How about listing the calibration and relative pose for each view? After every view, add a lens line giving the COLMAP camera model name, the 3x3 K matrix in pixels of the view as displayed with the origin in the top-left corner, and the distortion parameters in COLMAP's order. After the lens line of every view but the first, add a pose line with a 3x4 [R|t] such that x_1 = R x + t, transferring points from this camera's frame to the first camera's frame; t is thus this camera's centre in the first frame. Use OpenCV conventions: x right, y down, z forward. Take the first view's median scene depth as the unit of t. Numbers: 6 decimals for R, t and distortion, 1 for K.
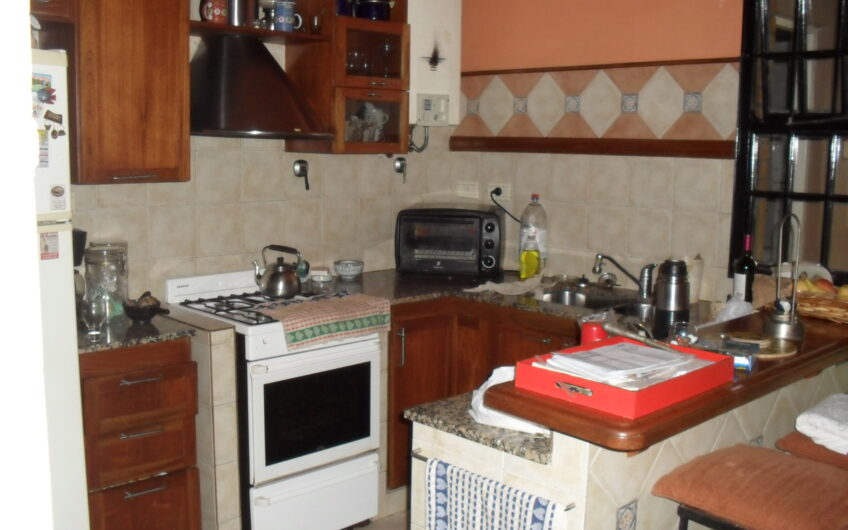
lens RADIAL K [[896.5, 0, 410.6], [0, 896.5, 265.6], [0, 0, 1]] dist [-0.223453, 0.289973]
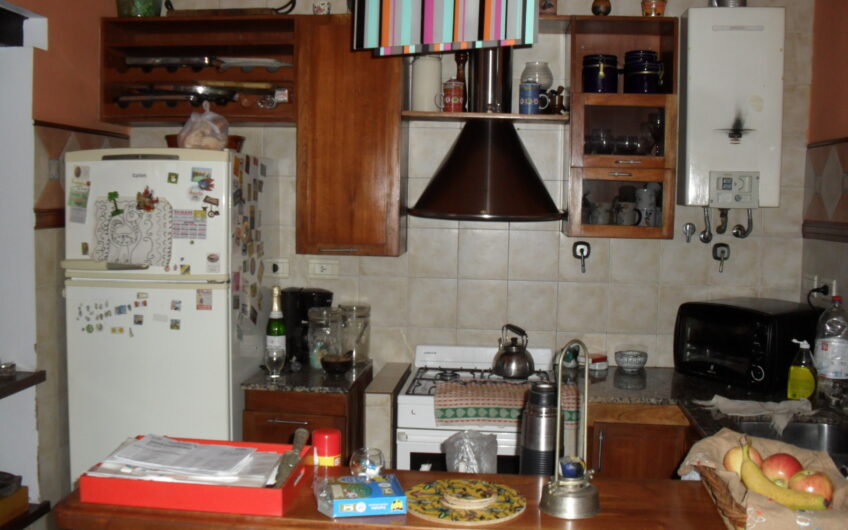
lens RADIAL K [[896.5, 0, 410.6], [0, 896.5, 265.6], [0, 0, 1]] dist [-0.223453, 0.289973]
pose [[0.646064, 0.055722, -0.761247, 0.578740], [-0.113872, 0.993207, -0.023941, -0.056394], [0.754741, 0.102152, 0.648020, 0.274686]]
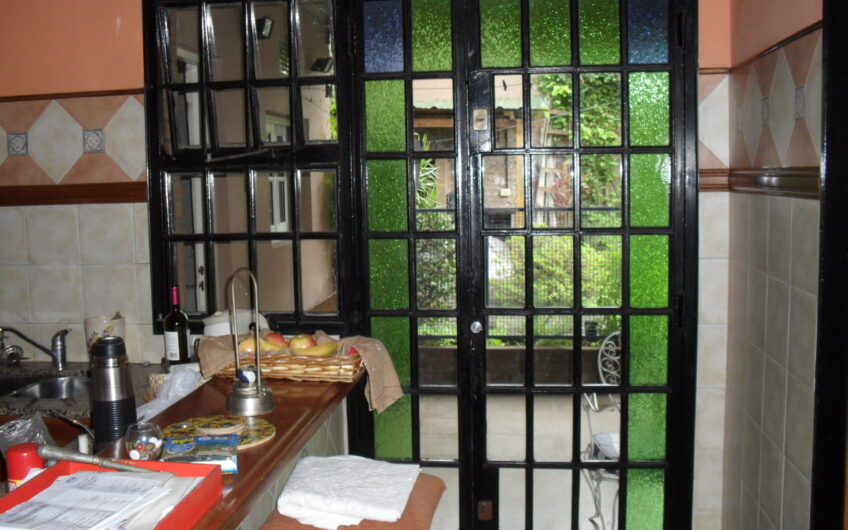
lens RADIAL K [[896.5, 0, 410.6], [0, 896.5, 265.6], [0, 0, 1]] dist [-0.223453, 0.289973]
pose [[0.776289, -0.092937, 0.623488, 0.014205], [0.116654, 0.993169, 0.002799, -0.029795], [-0.619489, 0.070559, 0.781828, 0.139401]]
